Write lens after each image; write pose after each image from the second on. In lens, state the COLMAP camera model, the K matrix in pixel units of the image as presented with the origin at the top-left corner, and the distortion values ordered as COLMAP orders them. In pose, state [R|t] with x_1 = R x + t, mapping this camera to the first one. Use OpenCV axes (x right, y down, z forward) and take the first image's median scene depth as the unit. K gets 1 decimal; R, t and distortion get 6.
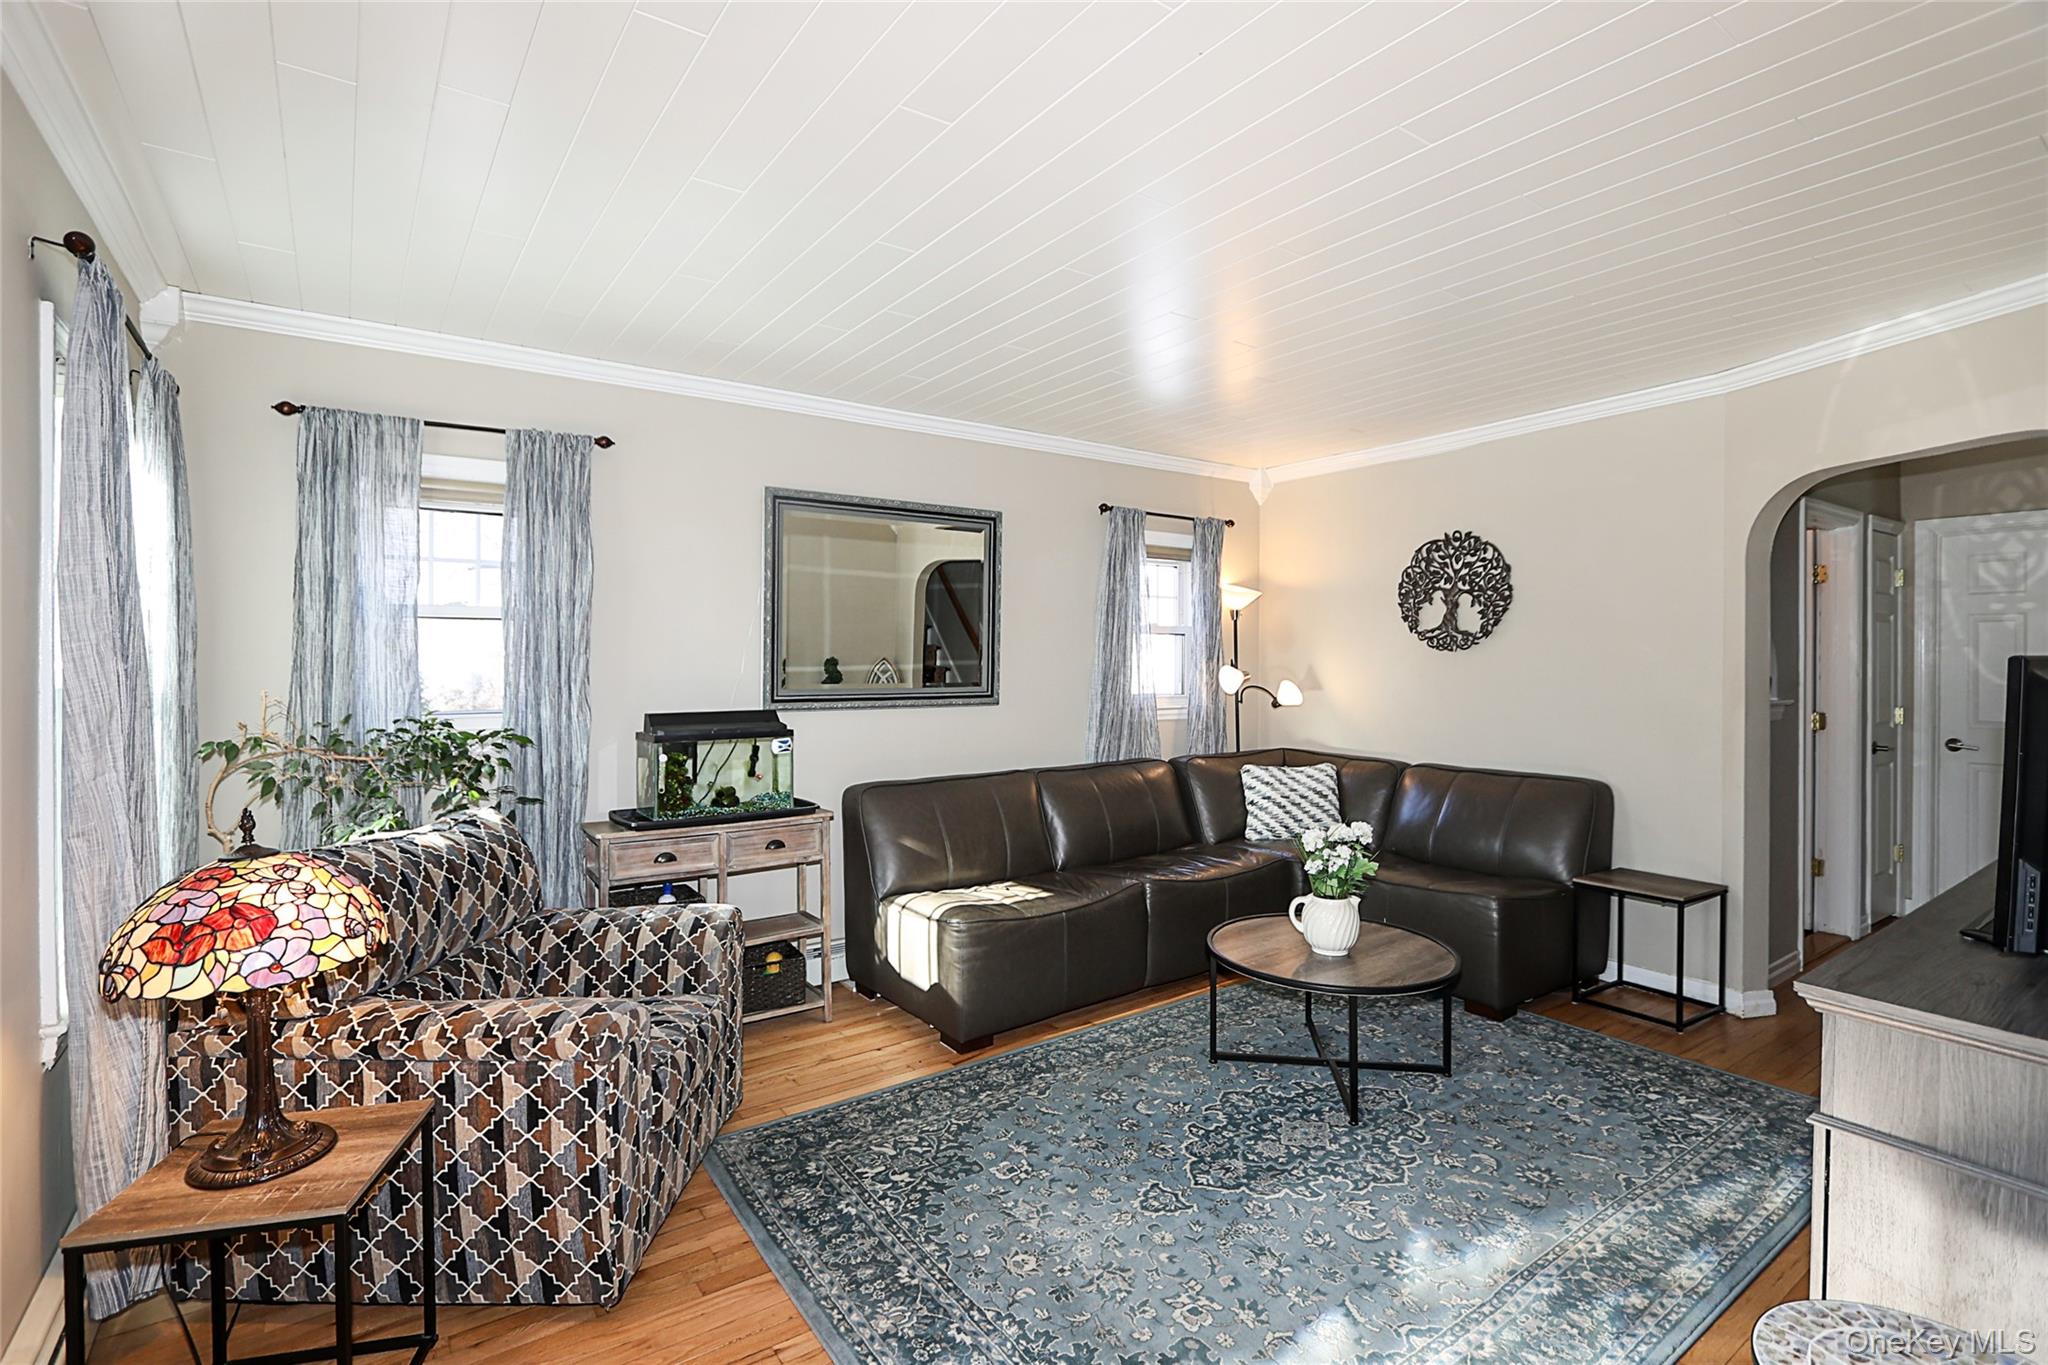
lens RADIAL K [[934.5, 0, 1015.6], [0, 934.5, 669.6], [0, 0, 1]] dist [-0.019097, 0.000144]
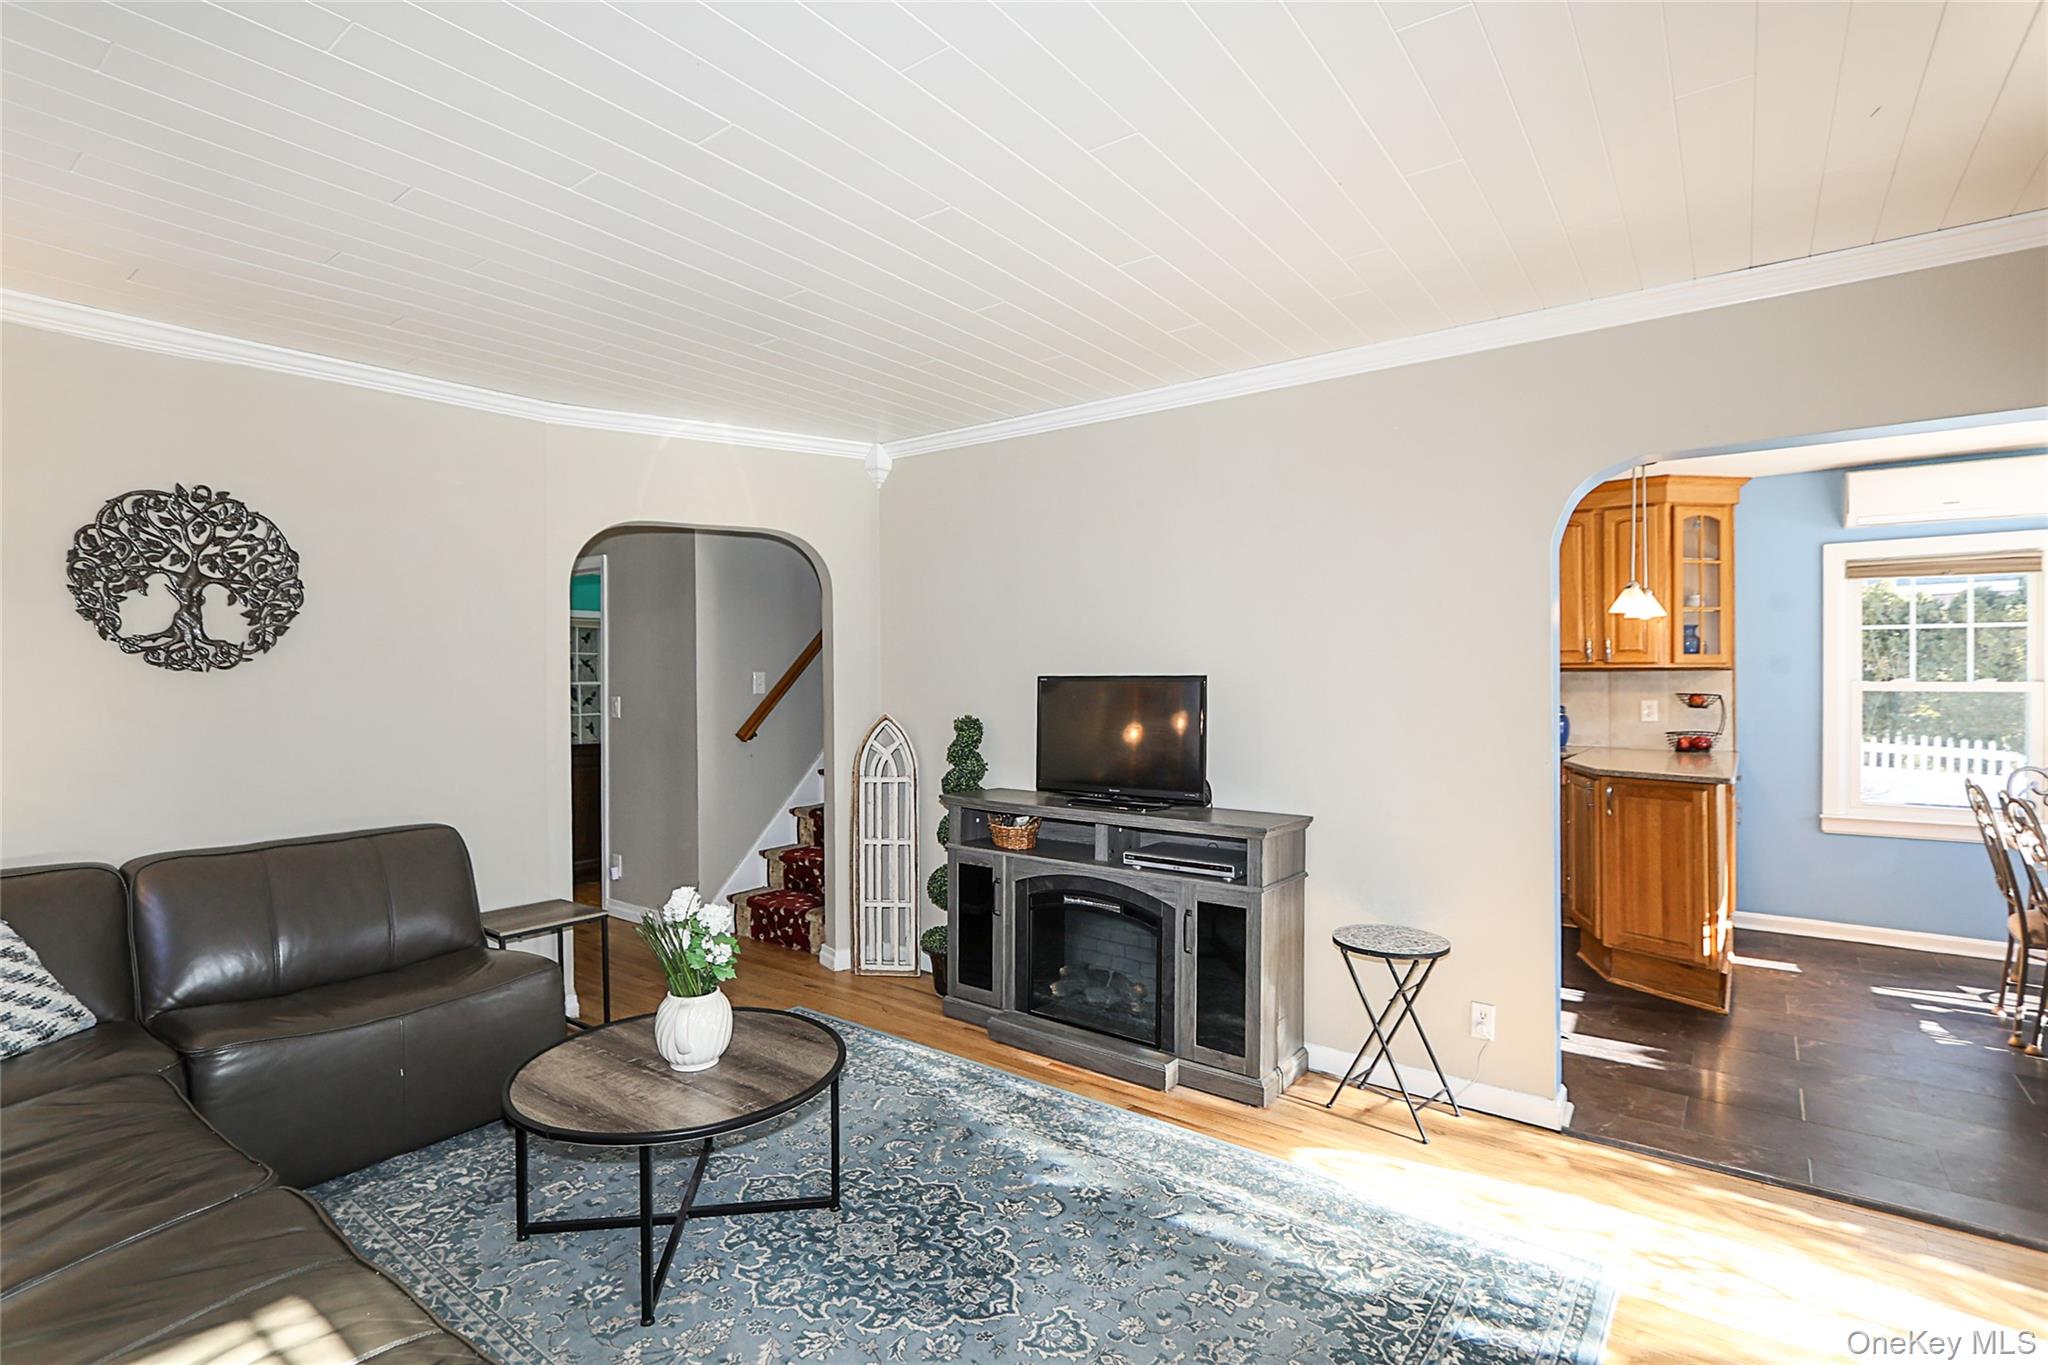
lens RADIAL K [[967.2, 0, 1024.0], [0, 967.2, 682.5], [0, 0, 1]] dist [-0.023764, -0.000288]
pose [[-0.312384, -0.000252, 0.949956, -0.332597], [0.018852, 0.999801, 0.006464, -0.005701], [-0.949769, 0.019928, -0.312317, 0.668782]]
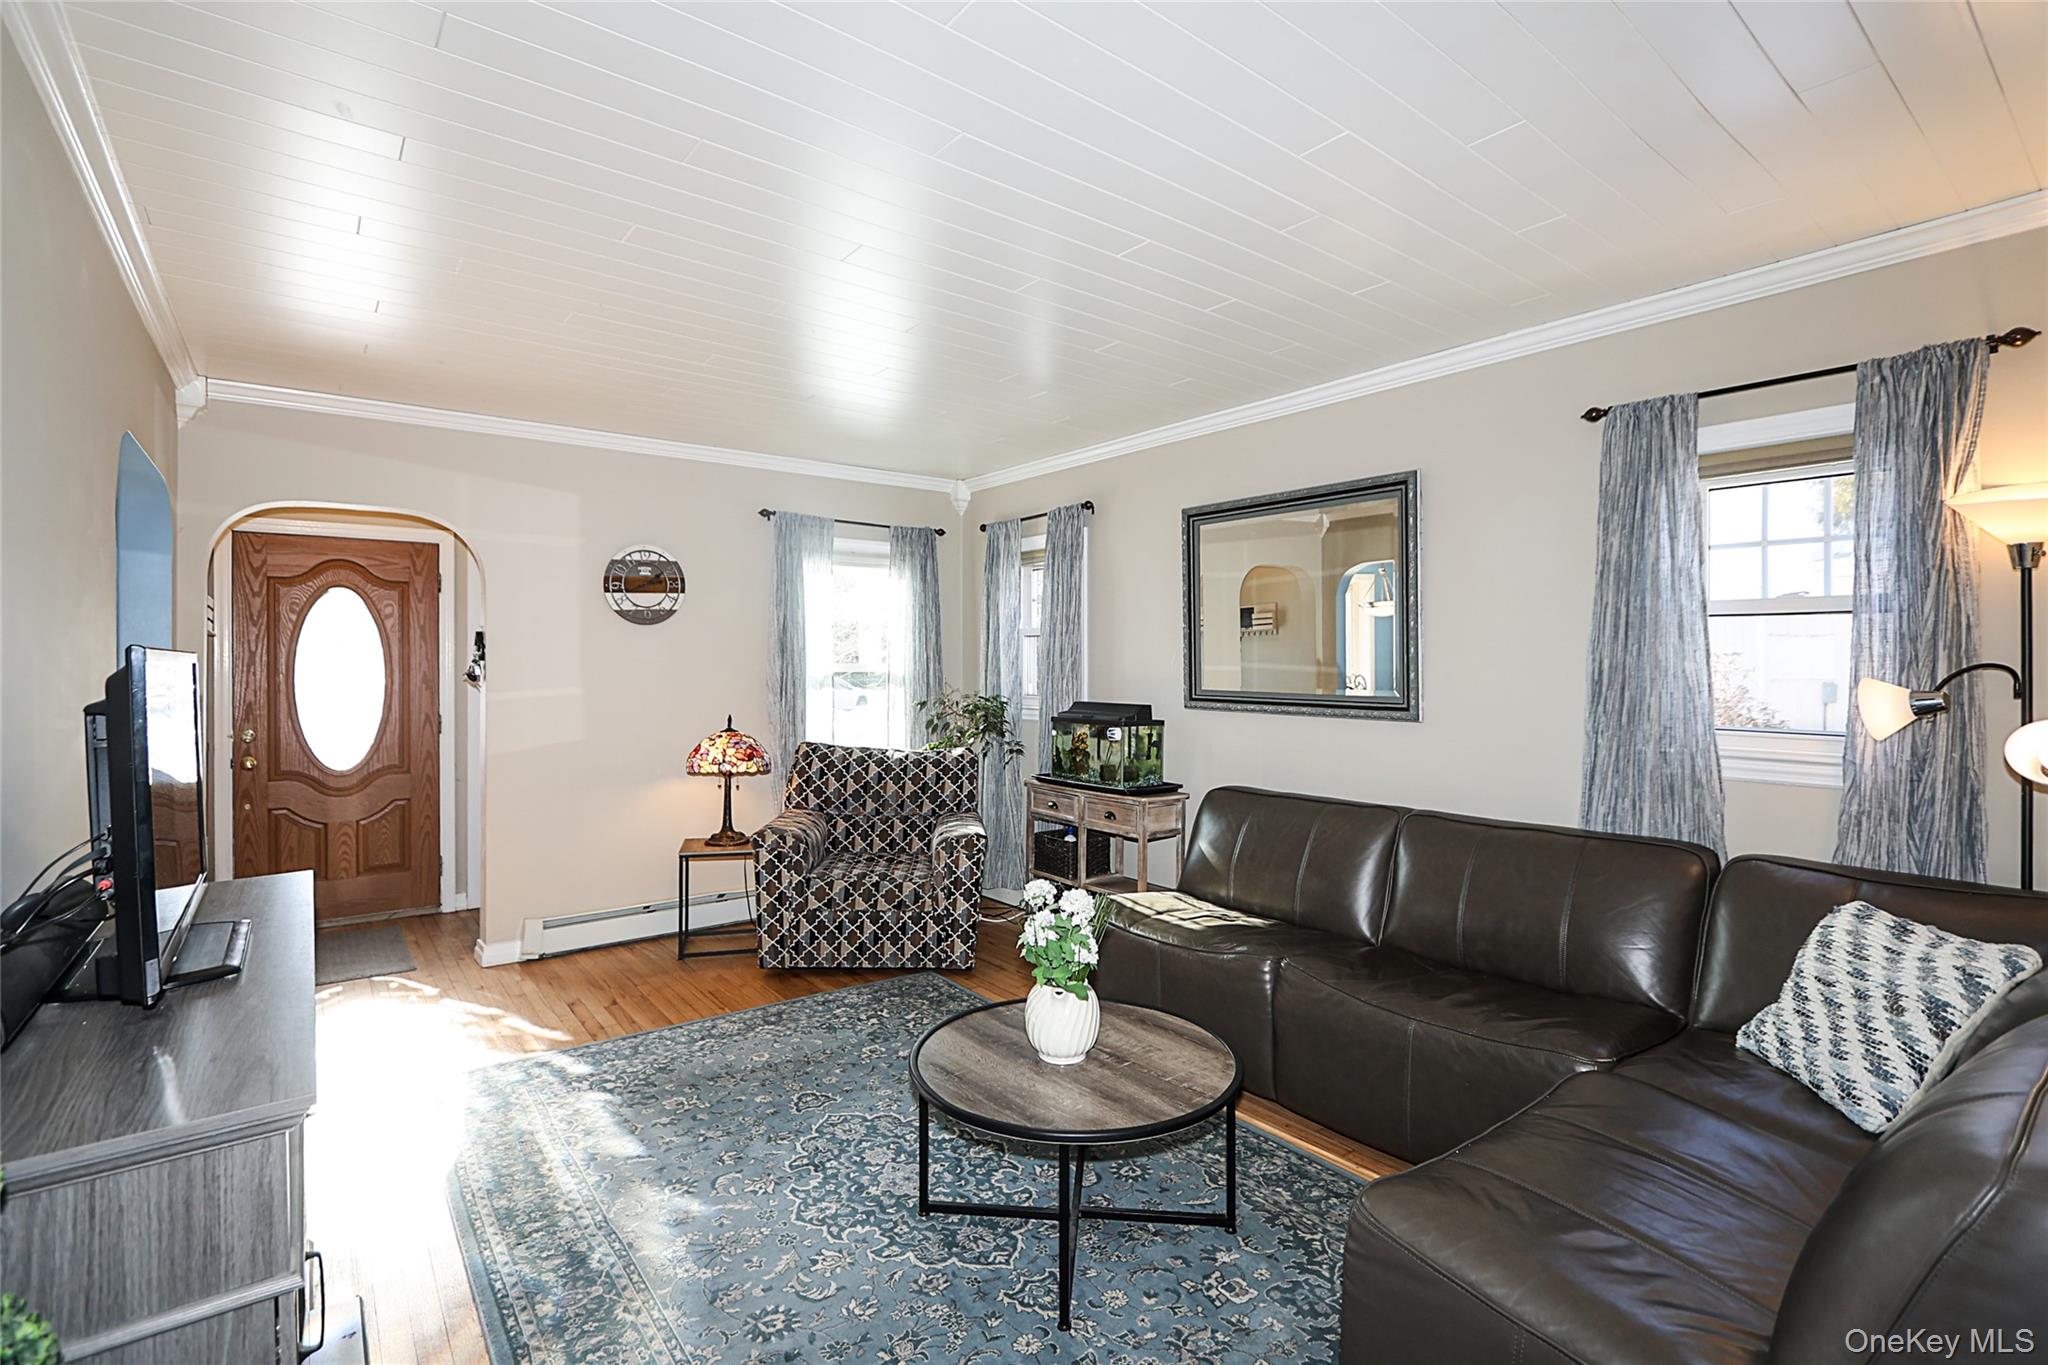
lens RADIAL K [[957.5, 0, 1018.5], [0, 957.5, 673.6], [0, 0, 1]] dist [-0.000913, 0.000335]
pose [[0.040538, 0.019053, -0.998996, 0.750044], [-0.008380, 0.999789, 0.018728, -0.014107], [0.999143, 0.007612, 0.040690, 0.636085]]
